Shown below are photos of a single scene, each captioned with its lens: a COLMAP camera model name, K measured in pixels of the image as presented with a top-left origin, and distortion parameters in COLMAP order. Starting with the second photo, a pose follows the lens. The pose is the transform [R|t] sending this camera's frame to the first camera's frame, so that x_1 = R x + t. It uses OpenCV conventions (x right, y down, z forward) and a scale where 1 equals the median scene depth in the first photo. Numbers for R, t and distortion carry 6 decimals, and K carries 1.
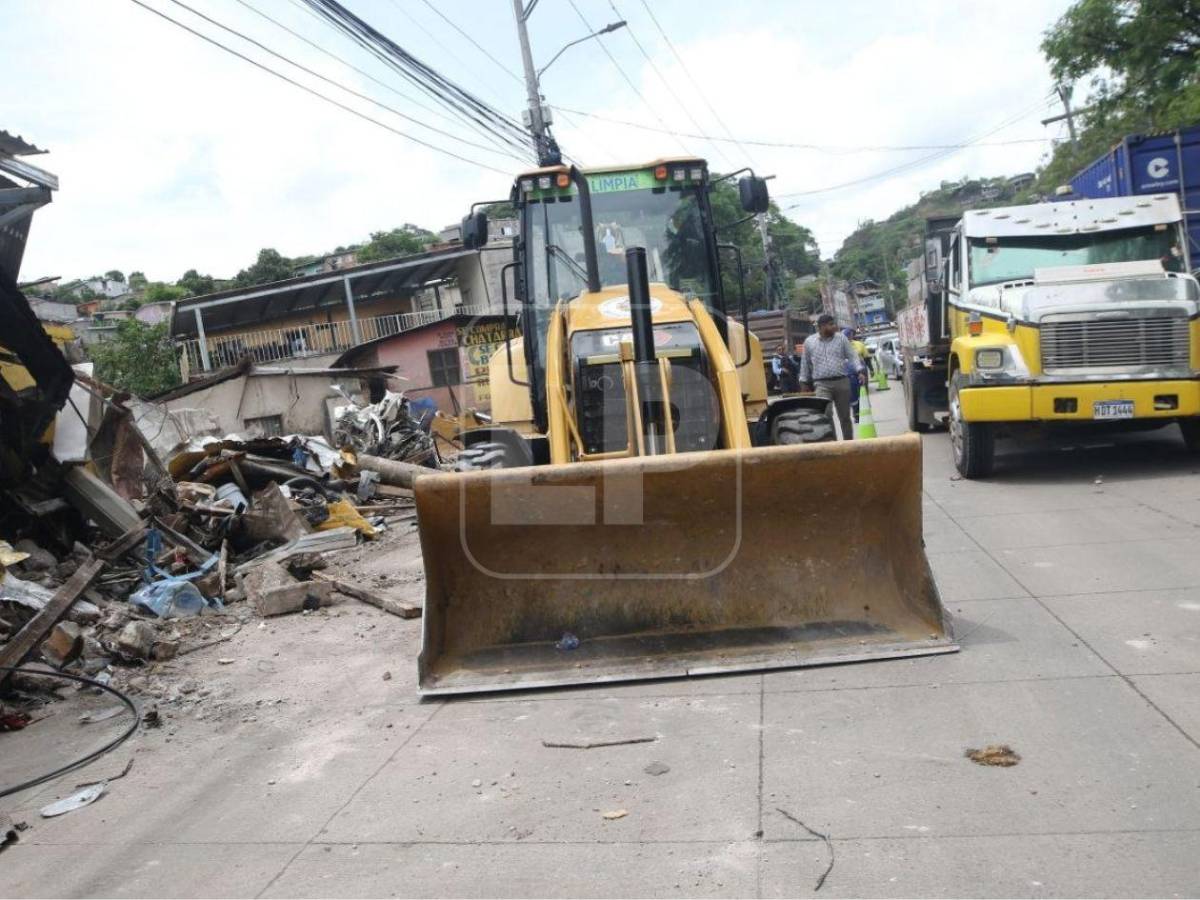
lens RADIAL K [[953.8, 0, 600.0], [0, 953.8, 450.0], [0, 0, 1]] dist [-0.015110, -0.008567]
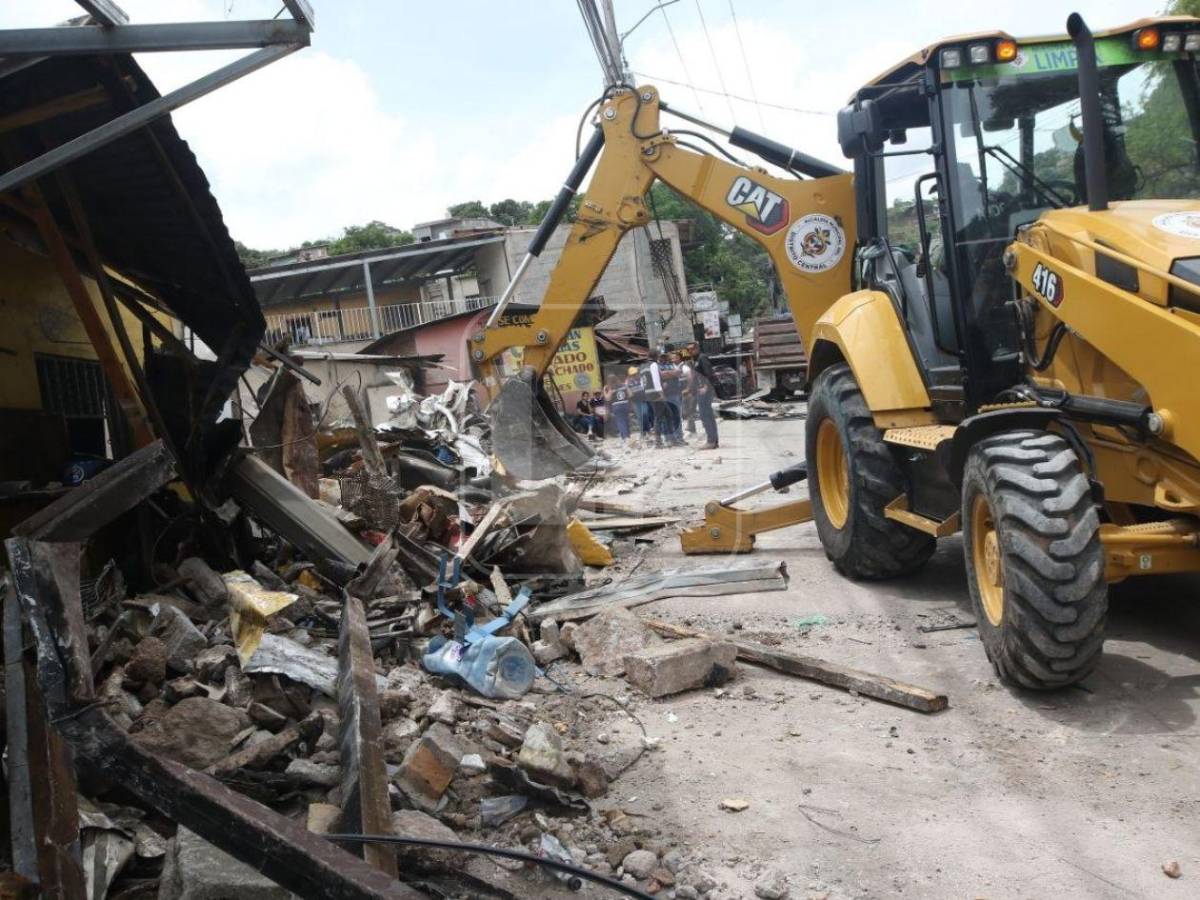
lens RADIAL K [[953.8, 0, 600.0], [0, 953.8, 450.0], [0, 0, 1]] dist [-0.015110, -0.008567]
pose [[0.999020, 0.028076, 0.034214, -0.105658], [-0.027956, 0.999601, -0.003978, 0.003113], [-0.034312, 0.003017, 0.999407, 0.092224]]
